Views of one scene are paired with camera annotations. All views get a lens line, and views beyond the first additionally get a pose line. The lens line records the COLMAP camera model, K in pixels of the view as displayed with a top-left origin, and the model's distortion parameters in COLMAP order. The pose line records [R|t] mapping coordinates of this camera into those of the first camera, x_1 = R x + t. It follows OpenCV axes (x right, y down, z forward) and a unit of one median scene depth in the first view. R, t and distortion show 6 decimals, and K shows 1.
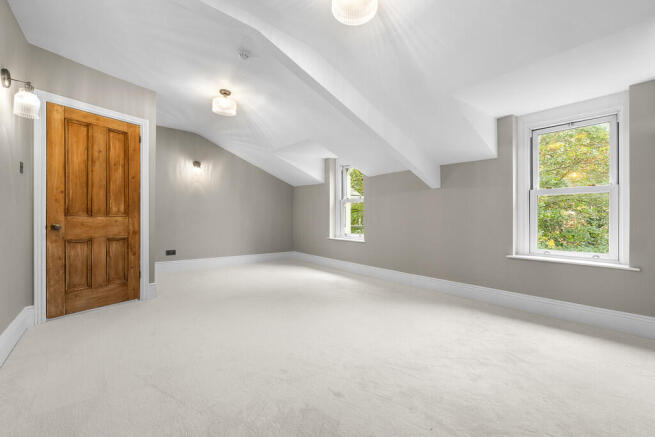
lens RADIAL K [[288.9, 0, 327.5], [0, 288.9, 218.5], [0, 0, 1]] dist [-0.000163, 0.000071]
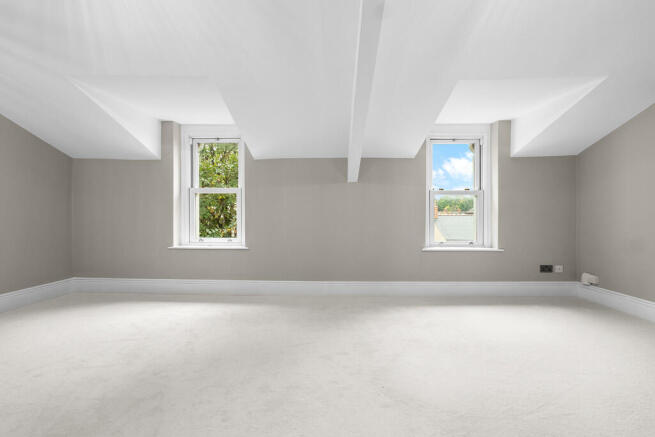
lens RADIAL K [[274.1, 0, 327.5], [0, 274.1, 218.5], [0, 0, 1]] dist [0.000381, 0.000116]
pose [[0.645797, -0.005996, 0.763486, -0.409870], [0.006756, 0.999975, 0.002138, 0.008585], [-0.763479, 0.003777, 0.645821, 0.616349]]
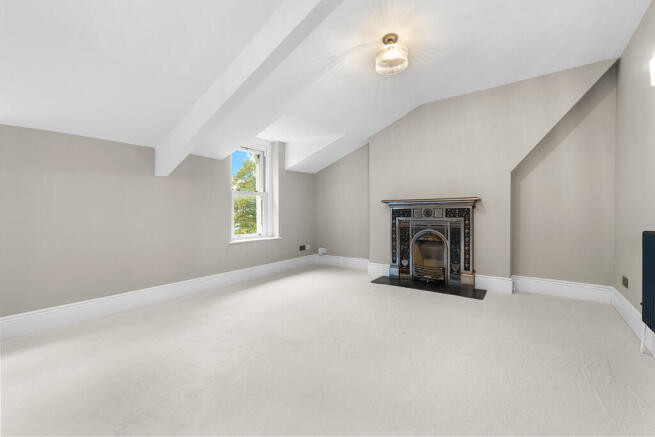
lens RADIAL K [[274.1, 0, 327.5], [0, 274.1, 218.5], [0, 0, 1]] dist [0.000381, 0.000116]
pose [[-0.237440, -0.025364, 0.971071, -0.615171], [0.008560, 0.999566, 0.028202, -0.001852], [-0.971365, 0.015008, -0.237119, 0.887345]]
